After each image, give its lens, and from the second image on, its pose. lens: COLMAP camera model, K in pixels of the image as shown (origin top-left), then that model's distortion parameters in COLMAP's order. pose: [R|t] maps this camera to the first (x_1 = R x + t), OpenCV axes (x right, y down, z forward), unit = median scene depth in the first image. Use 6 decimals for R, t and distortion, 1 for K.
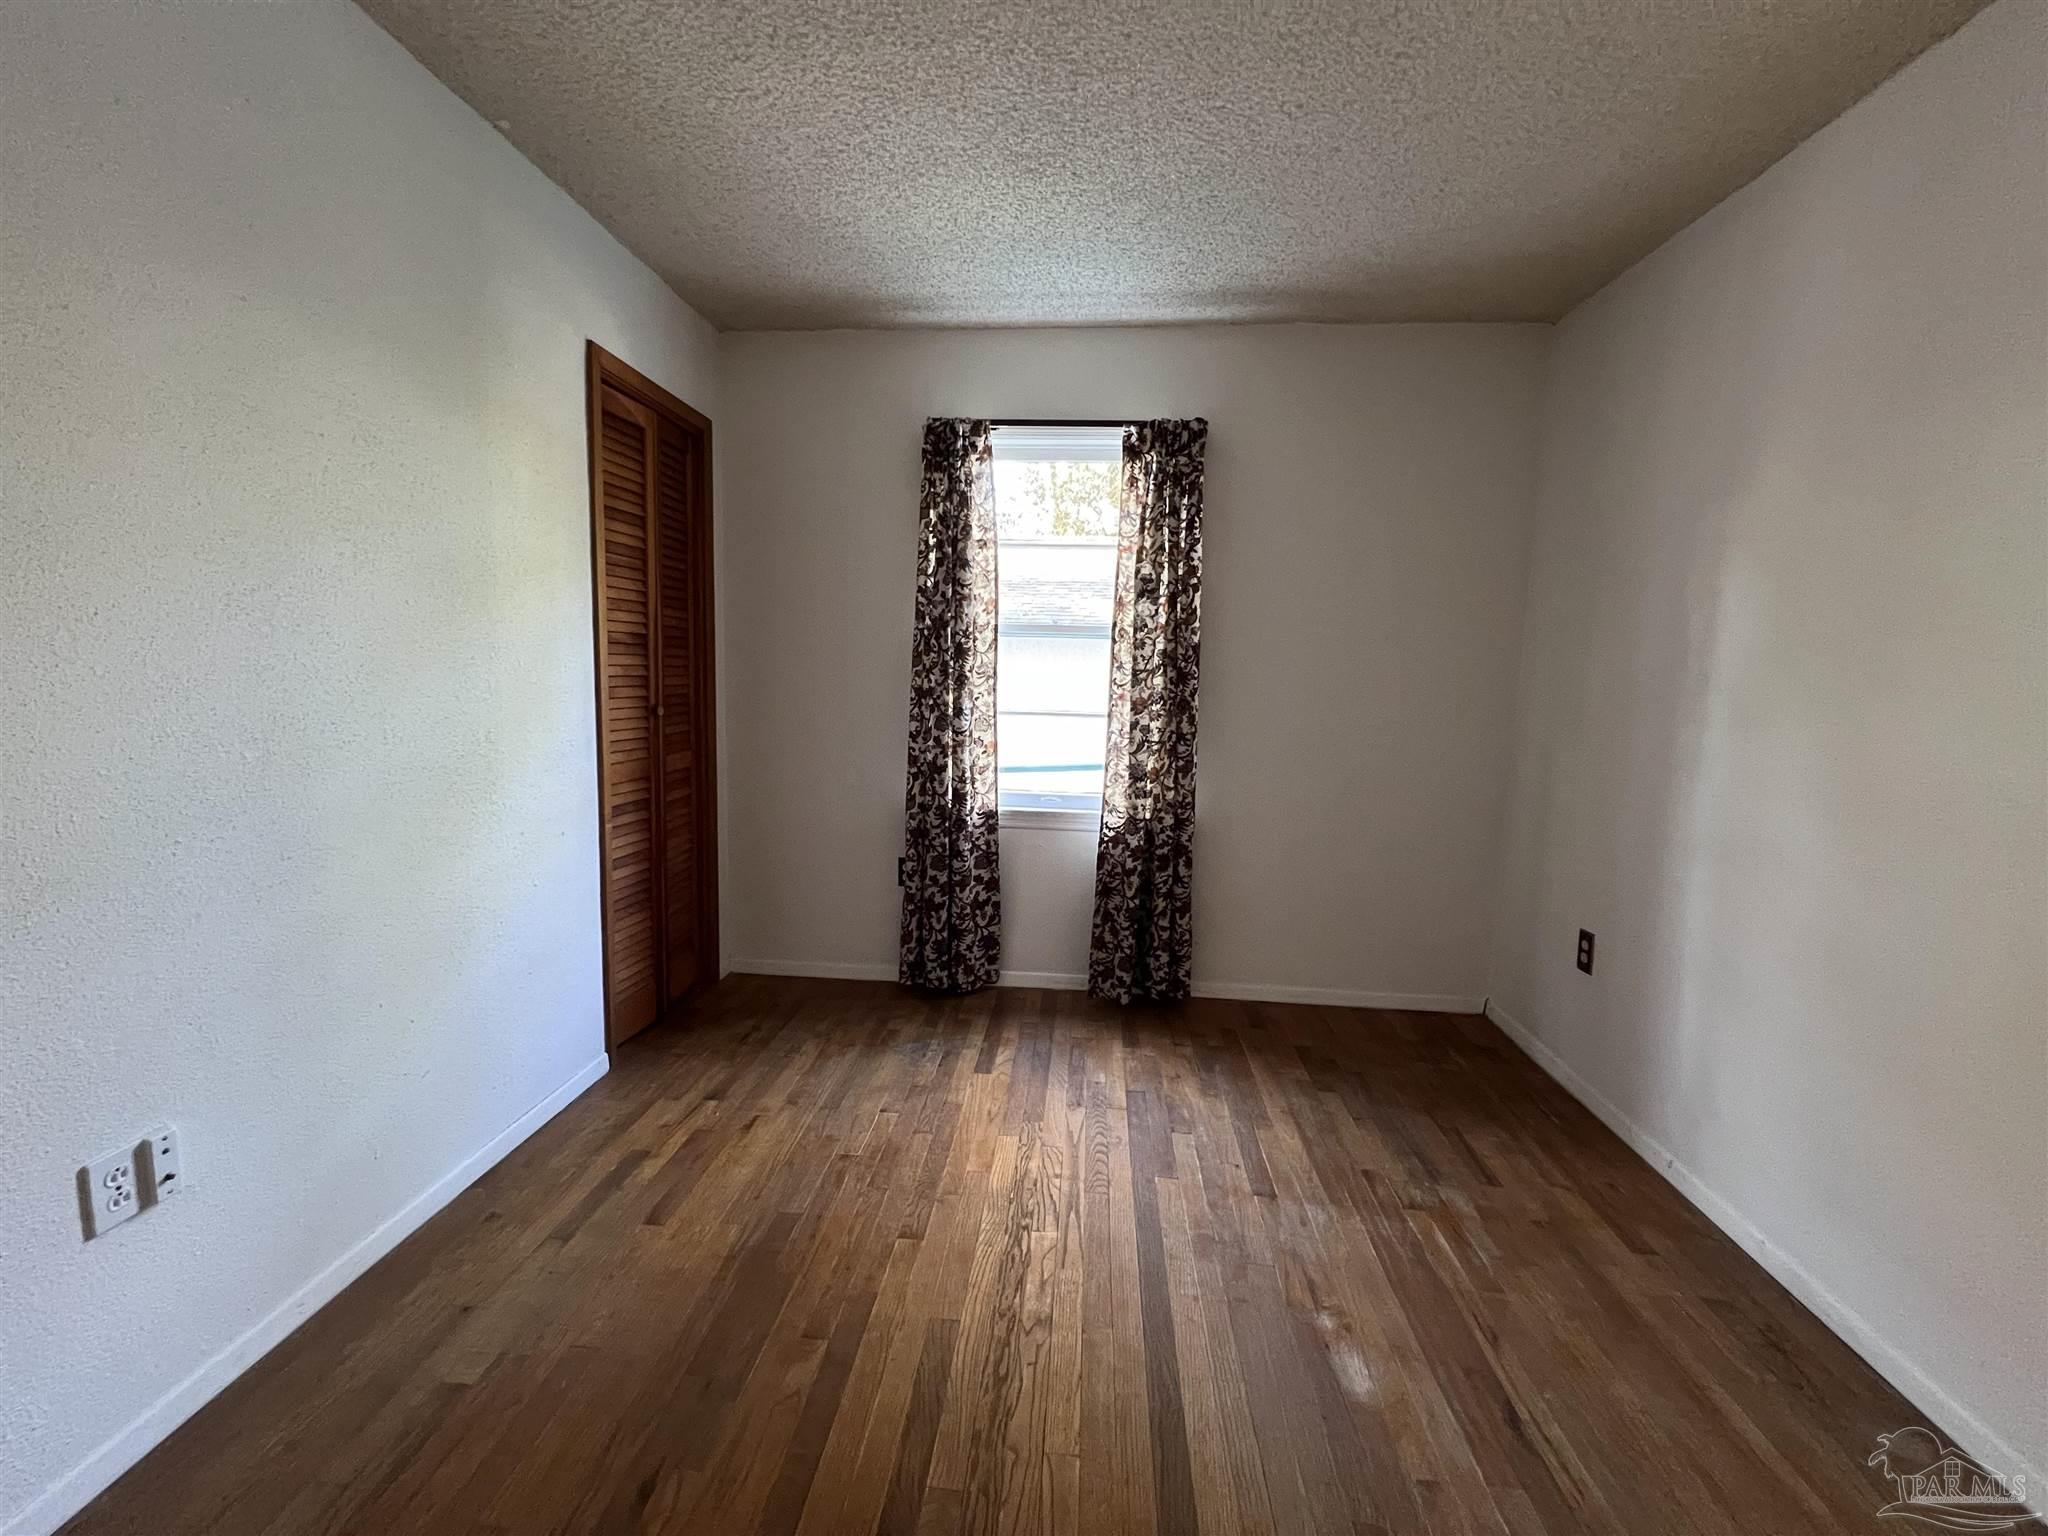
lens RADIAL K [[823.6, 0, 1020.8], [0, 823.6, 764.0], [0, 0, 1]] dist [-0.000936, 0.000844]
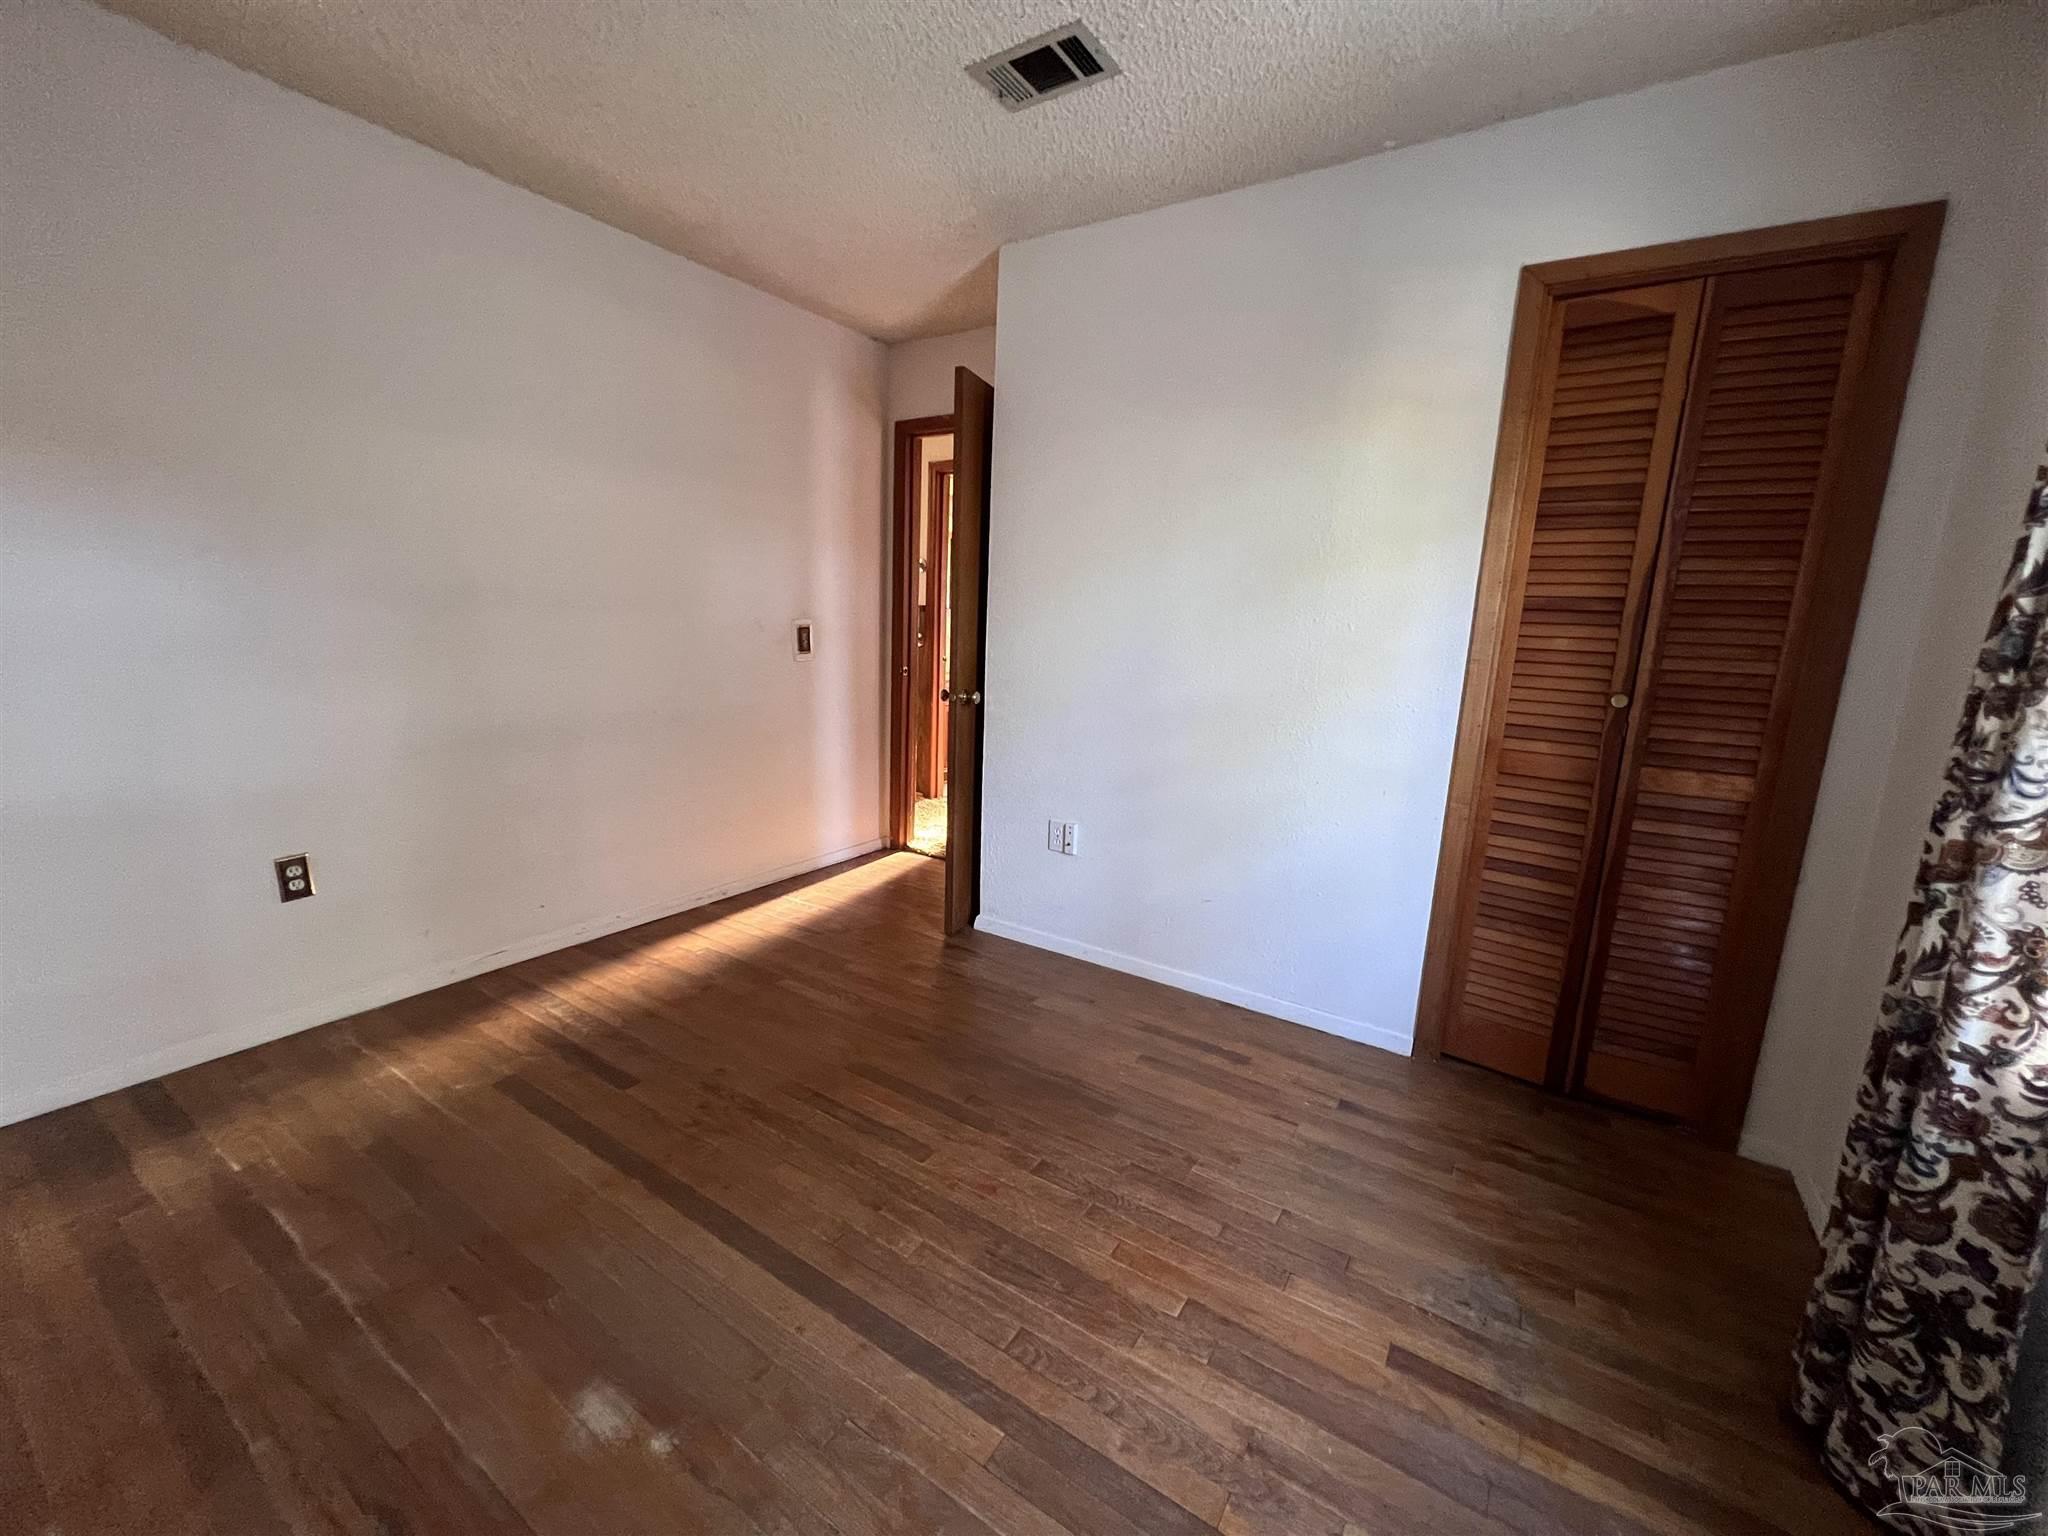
lens RADIAL K [[823.6, 0, 1020.8], [0, 823.6, 764.0], [0, 0, 1]] dist [-0.000936, 0.000844]
pose [[-0.471604, 0.112188, -0.874645, 0.524400], [-0.155886, 0.965646, 0.207914, -0.087897], [0.867923, 0.234398, -0.437913, 0.958356]]
